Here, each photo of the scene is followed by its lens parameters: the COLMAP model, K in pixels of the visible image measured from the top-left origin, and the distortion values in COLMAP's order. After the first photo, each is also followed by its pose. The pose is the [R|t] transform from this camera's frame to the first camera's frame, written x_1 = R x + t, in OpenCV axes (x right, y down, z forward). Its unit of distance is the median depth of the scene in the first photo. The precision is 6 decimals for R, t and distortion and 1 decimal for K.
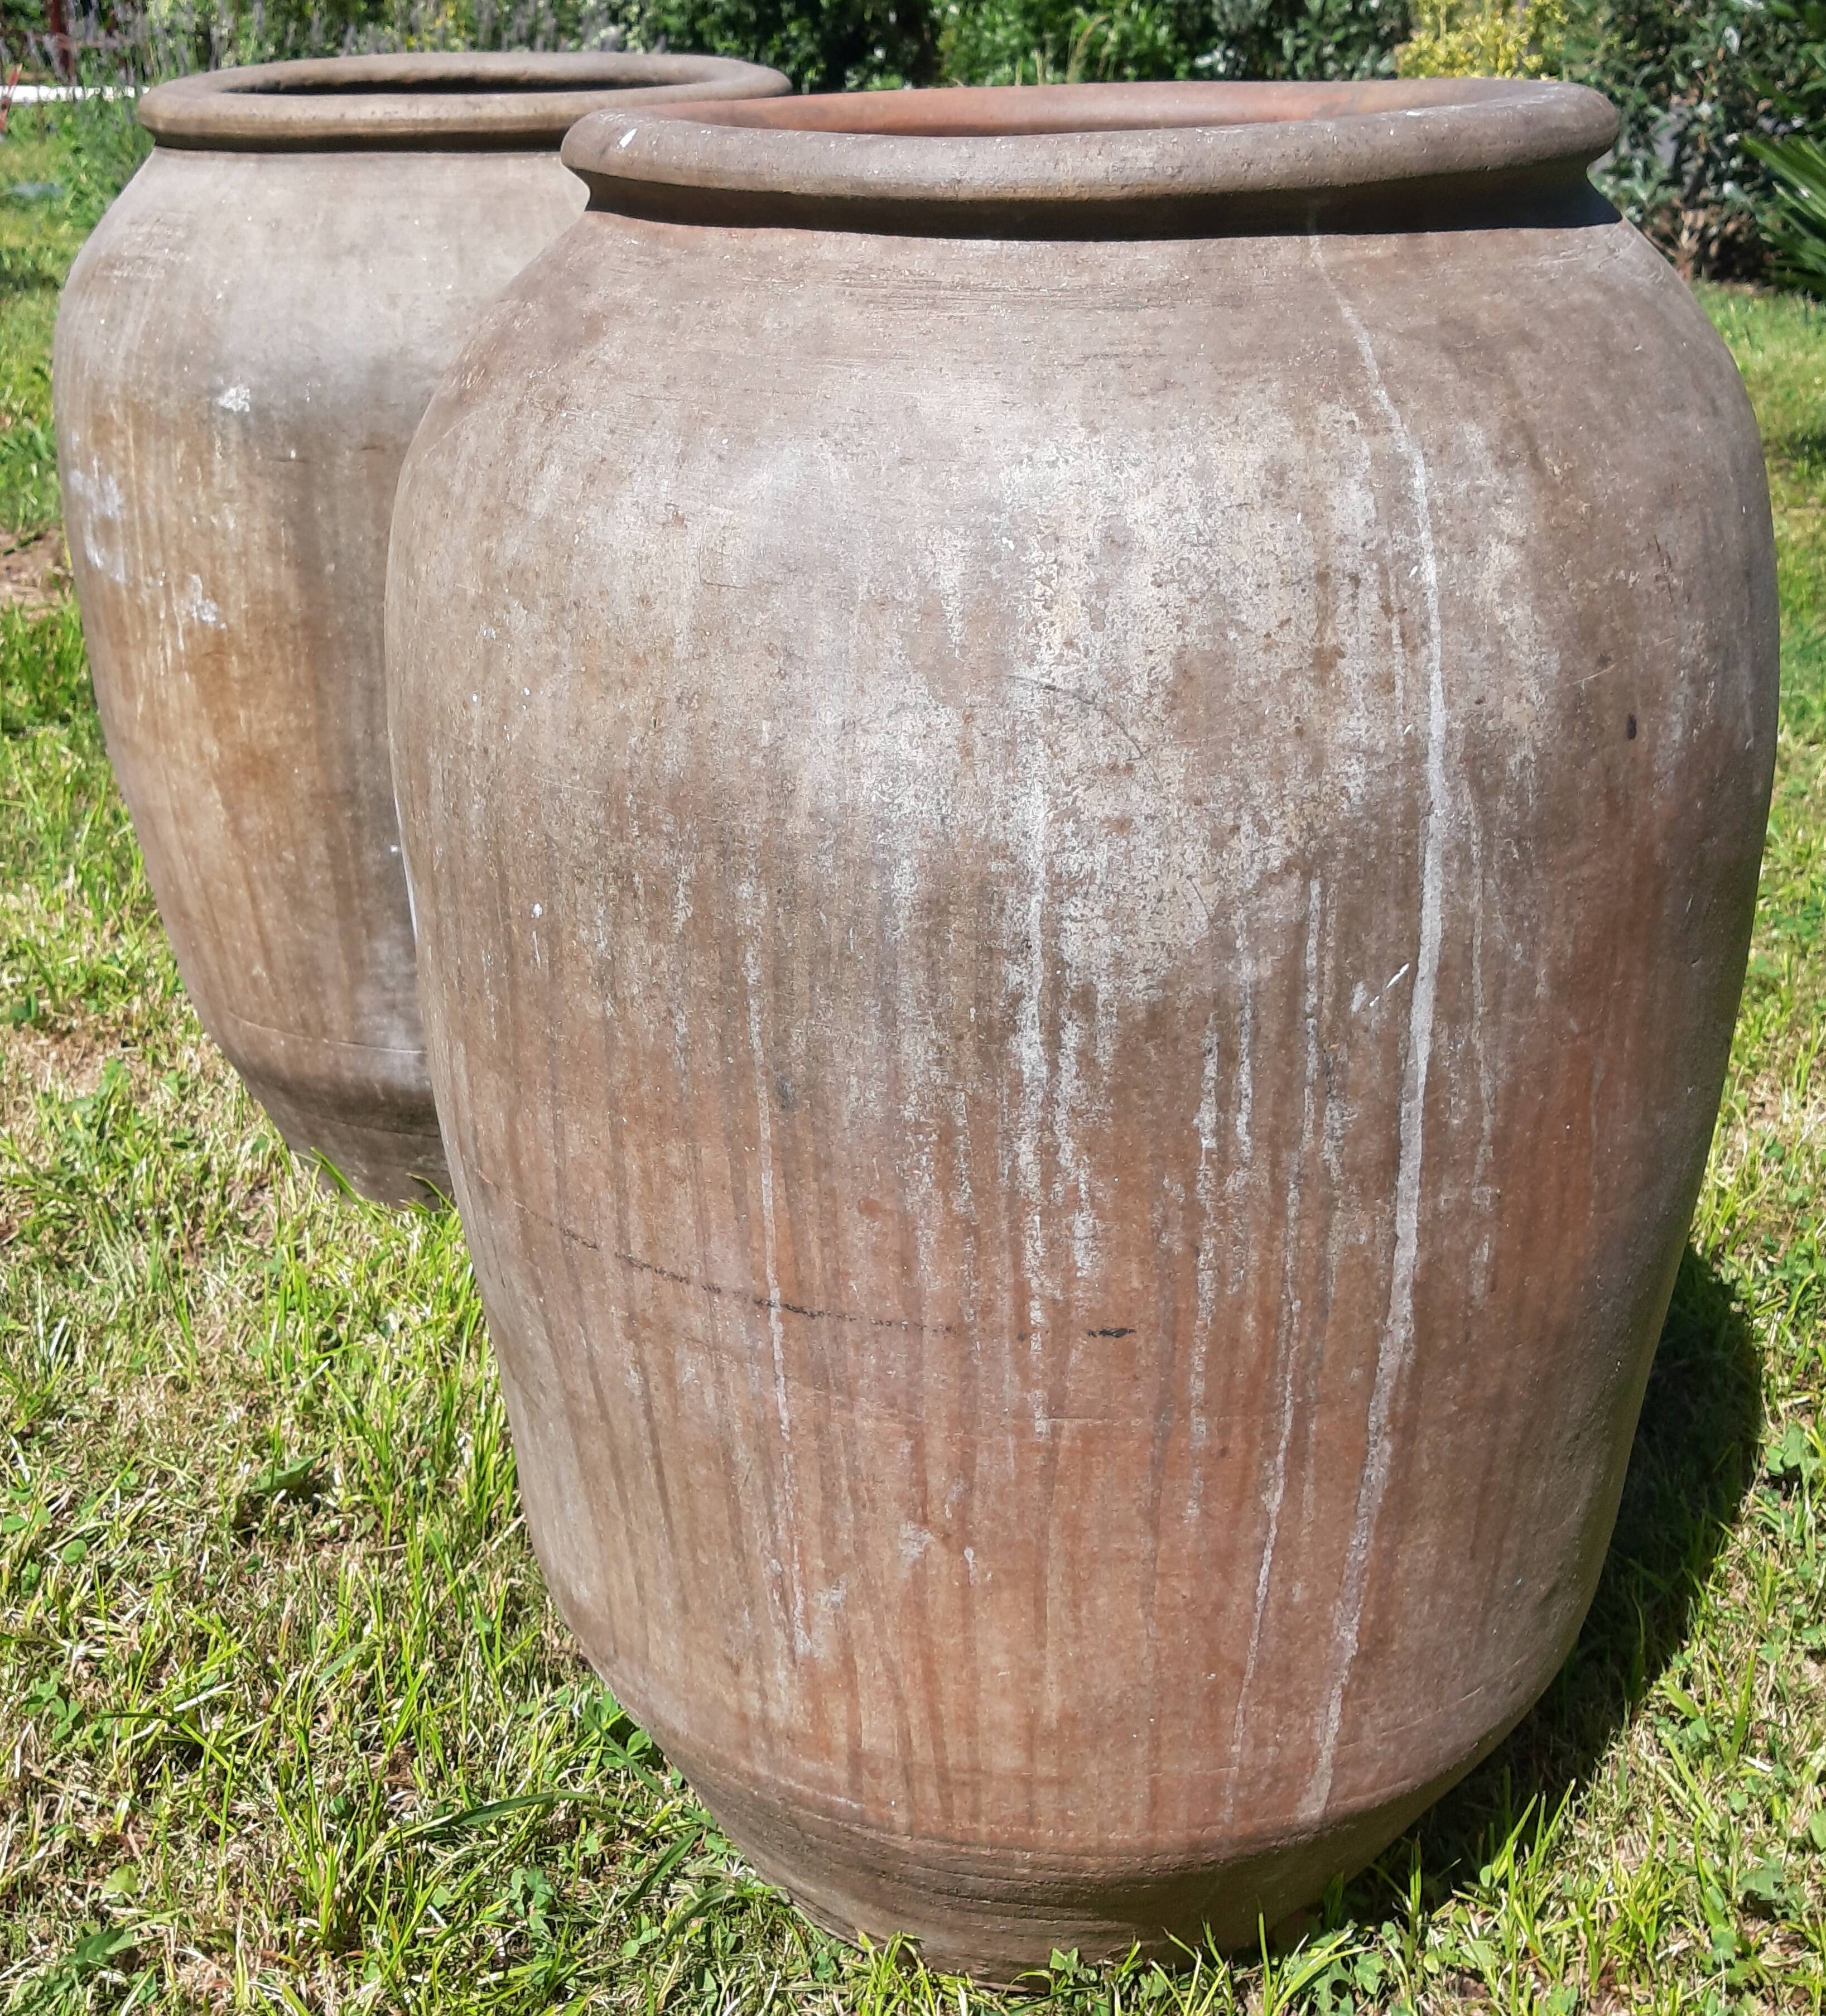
lens RADIAL K [[2415.6, 0, 853.6], [0, 2415.6, 806.4], [0, 0, 1]] dist [0.184786, -0.436856]
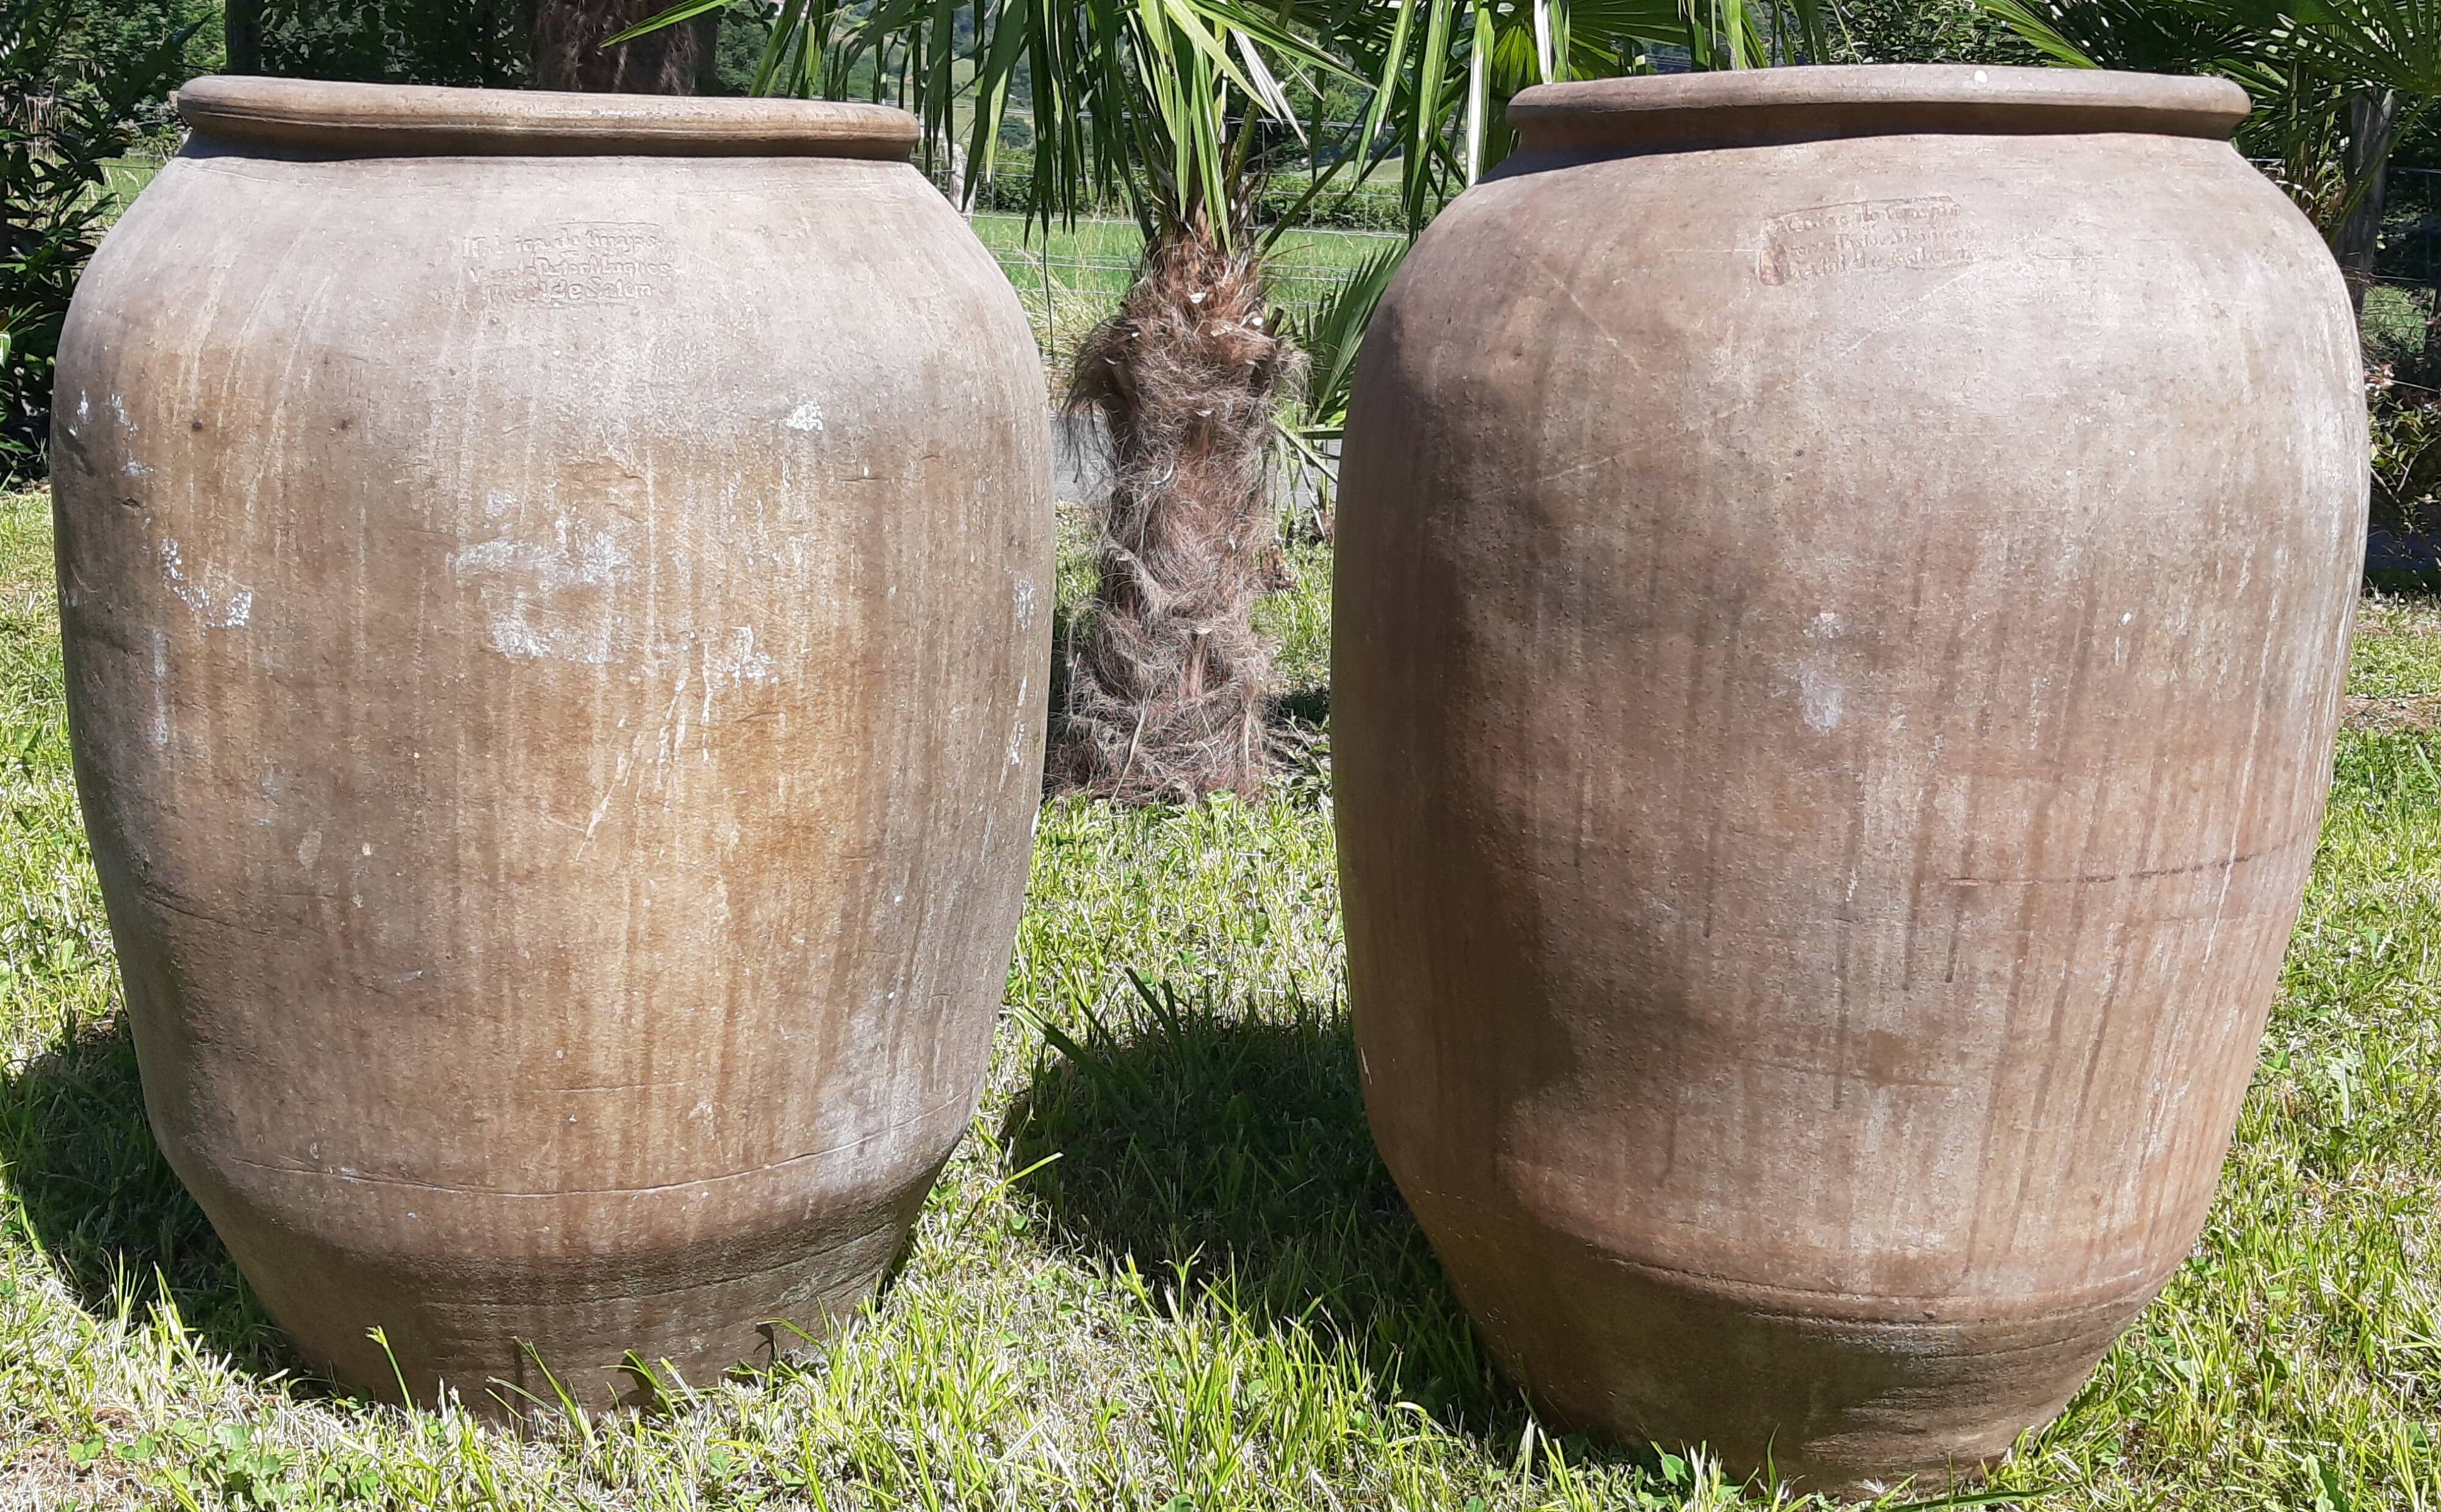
lens RADIAL K [[2610.4, 0, 1120.8], [0, 2610.4, 747.5], [0, 0, 1]] dist [0.147670, -0.385847]
pose [[0.522583, -0.160694, 0.837308, -1.692947], [0.259188, 0.965540, 0.023539, -0.069029], [-0.812237, 0.204719, 0.546224, 0.666276]]
